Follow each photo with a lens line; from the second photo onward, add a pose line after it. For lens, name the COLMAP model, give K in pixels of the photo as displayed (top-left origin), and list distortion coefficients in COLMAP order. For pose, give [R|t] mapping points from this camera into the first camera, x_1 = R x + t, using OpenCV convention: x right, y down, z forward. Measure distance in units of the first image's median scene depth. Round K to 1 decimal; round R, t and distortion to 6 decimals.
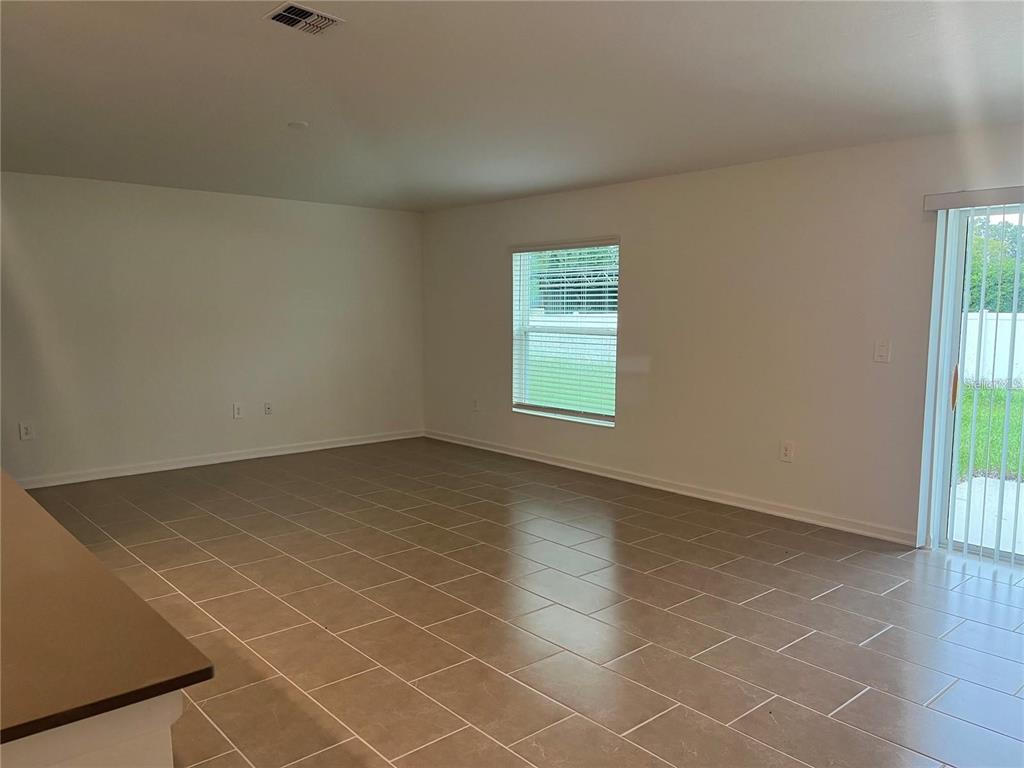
lens RADIAL K [[780.4, 0, 512.3], [0, 780.4, 383.7], [0, 0, 1]] dist [0.048171, -0.040872]
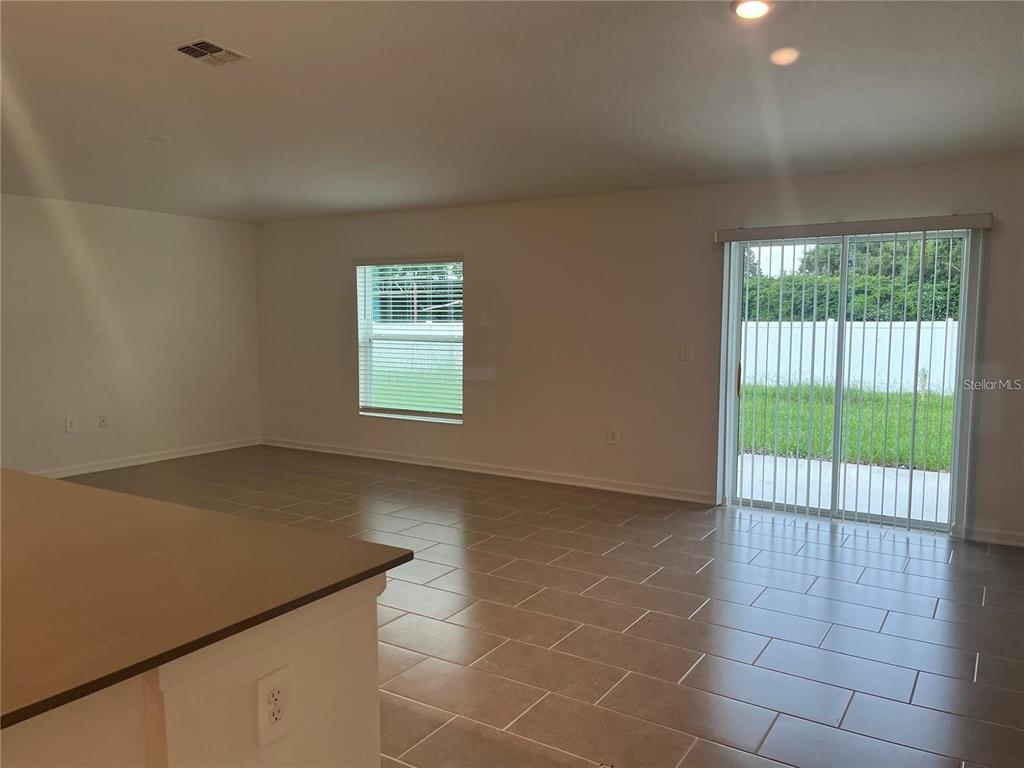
lens RADIAL K [[780.4, 0, 510.8], [0, 780.4, 386.5], [0, 0, 1]] dist [0.048171, -0.040872]
pose [[0.960825, -0.026422, 0.275892, -0.109732], [0.028351, 0.999594, -0.003005, 0.007061], [-0.275700, 0.010710, 0.961184, -0.093563]]
